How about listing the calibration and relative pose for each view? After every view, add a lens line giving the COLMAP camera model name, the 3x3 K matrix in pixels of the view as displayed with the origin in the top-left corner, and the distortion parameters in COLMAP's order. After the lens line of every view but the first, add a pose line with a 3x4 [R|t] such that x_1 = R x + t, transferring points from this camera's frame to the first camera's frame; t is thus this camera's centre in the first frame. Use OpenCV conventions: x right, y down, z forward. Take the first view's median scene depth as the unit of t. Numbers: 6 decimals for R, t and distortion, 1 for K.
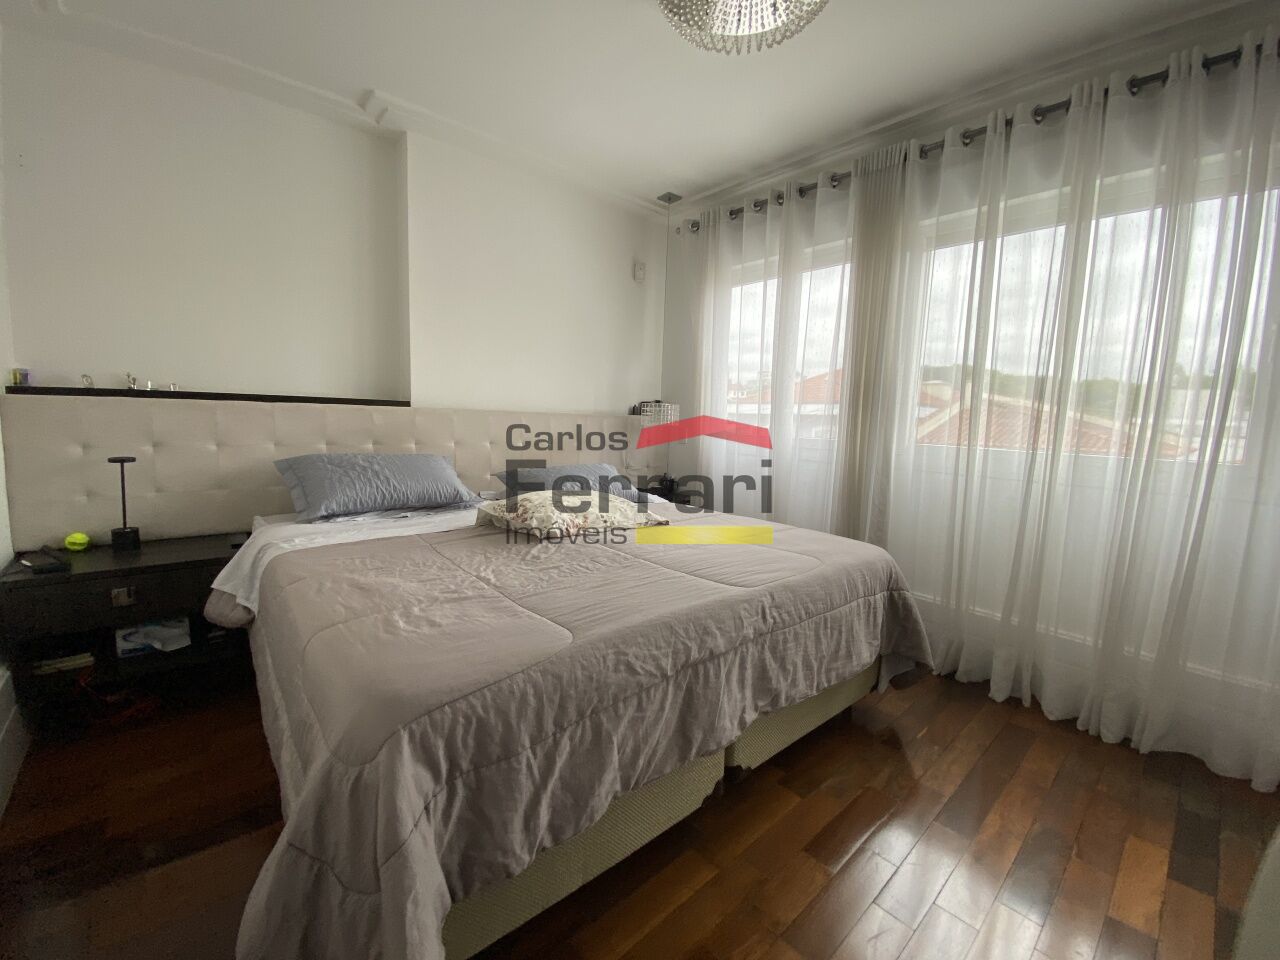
lens RADIAL K [[519.6, 0, 640.0], [0, 519.6, 480.0], [0, 0, 1]] dist [0.018819, -0.000047]
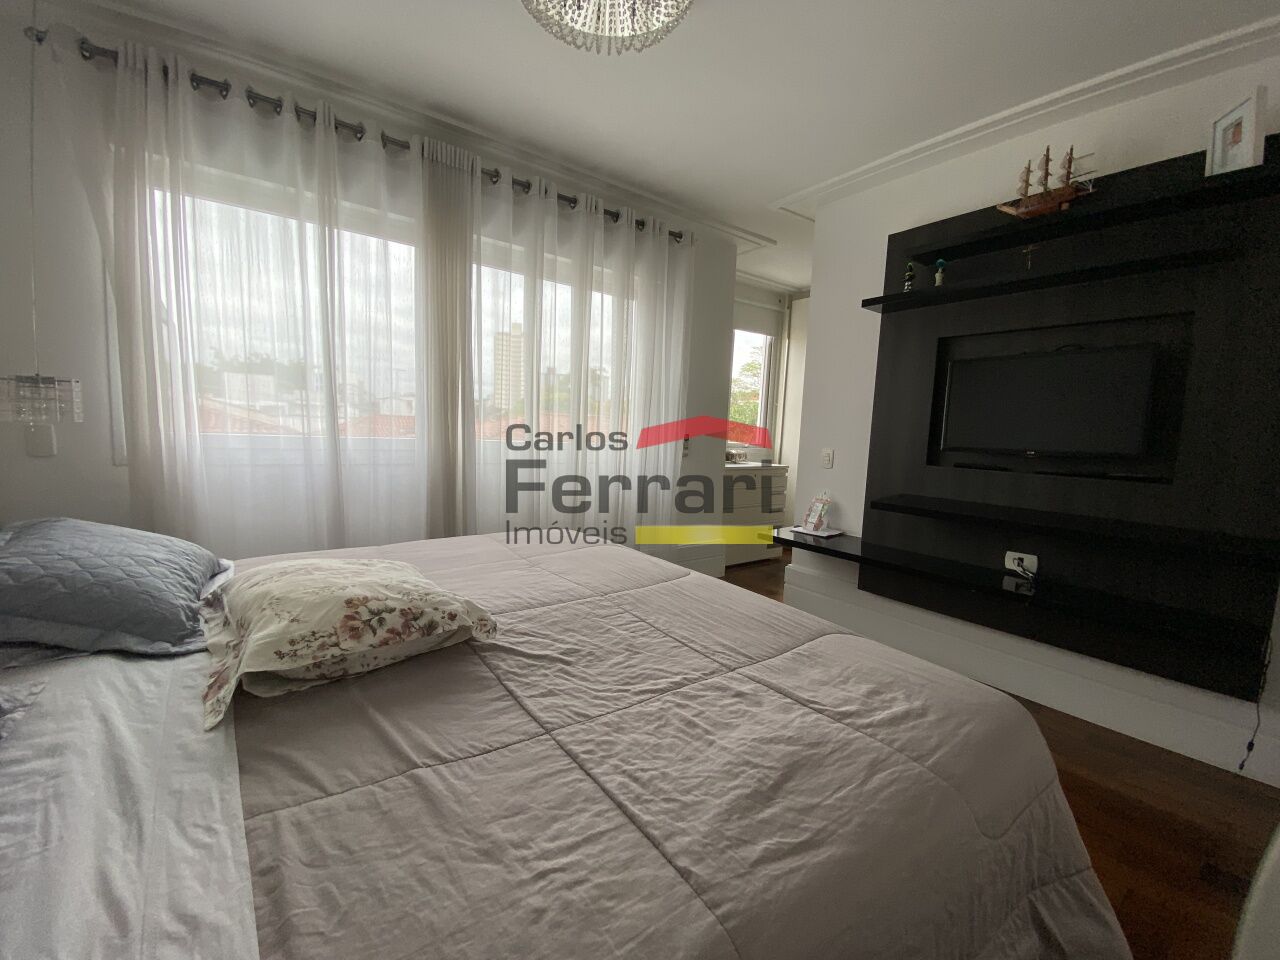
lens RADIAL K [[520.2, 0, 640.0], [0, 520.2, 493.2], [0, 0, 1]] dist [-0.021172, -0.000132]
pose [[0.092691, -0.155156, 0.983532, -0.791140], [0.093453, 0.984780, 0.146546, -0.128185], [-0.991300, 0.078330, 0.105780, 0.836113]]
